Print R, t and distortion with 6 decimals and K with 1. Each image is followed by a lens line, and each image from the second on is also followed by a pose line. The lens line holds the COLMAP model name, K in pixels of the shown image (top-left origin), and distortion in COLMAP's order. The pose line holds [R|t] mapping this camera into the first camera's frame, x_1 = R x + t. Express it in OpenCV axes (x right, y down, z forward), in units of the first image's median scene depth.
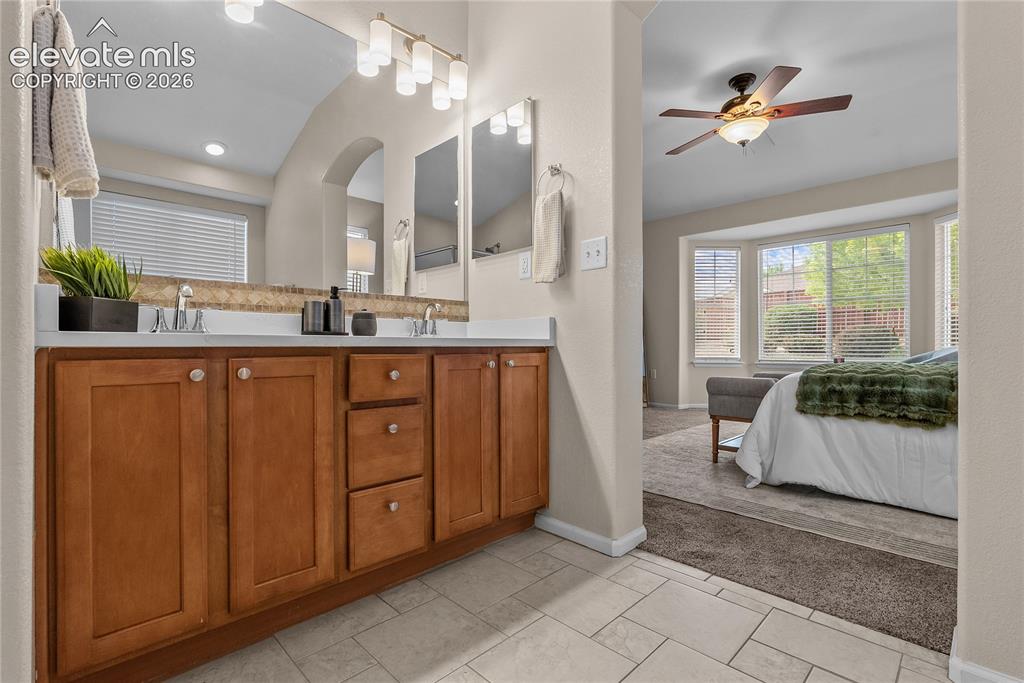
lens RADIAL K [[470.9, 0, 512.4], [0, 470.9, 346.4], [0, 0, 1]] dist [-0.000513, -0.000120]
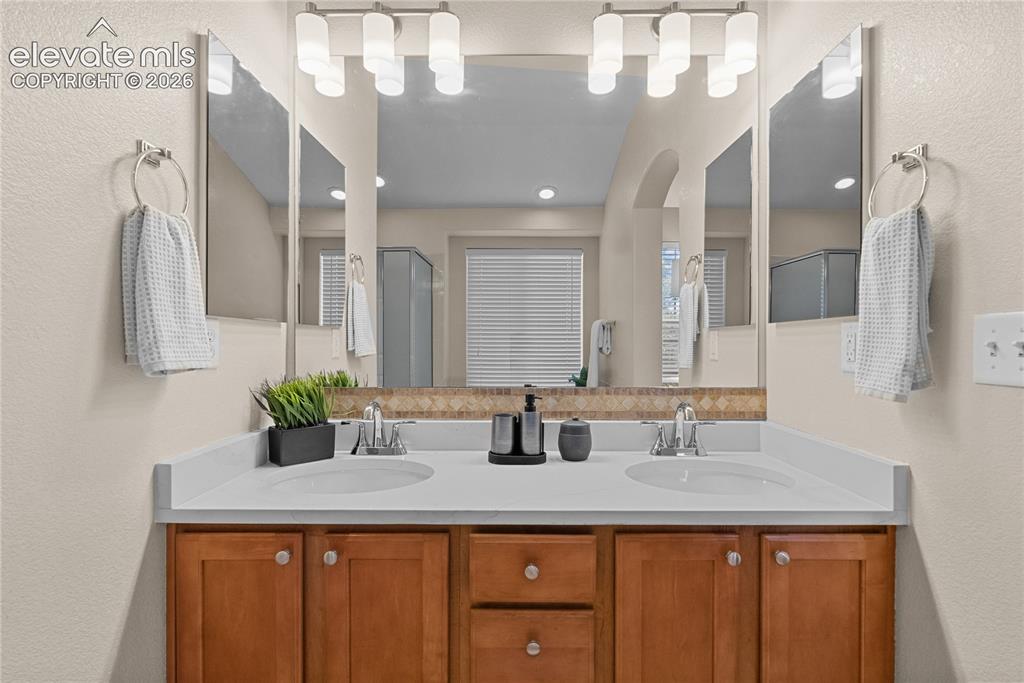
lens RADIAL K [[492.9, 0, 516.7], [0, 492.9, 344.2], [0, 0, 1]] dist [-0.003671, -0.000571]
pose [[0.711795, 0.006520, -0.702357, 0.161293], [-0.001260, 0.999967, 0.008006, -0.196119], [0.702386, -0.004813, 0.711780, 0.372511]]
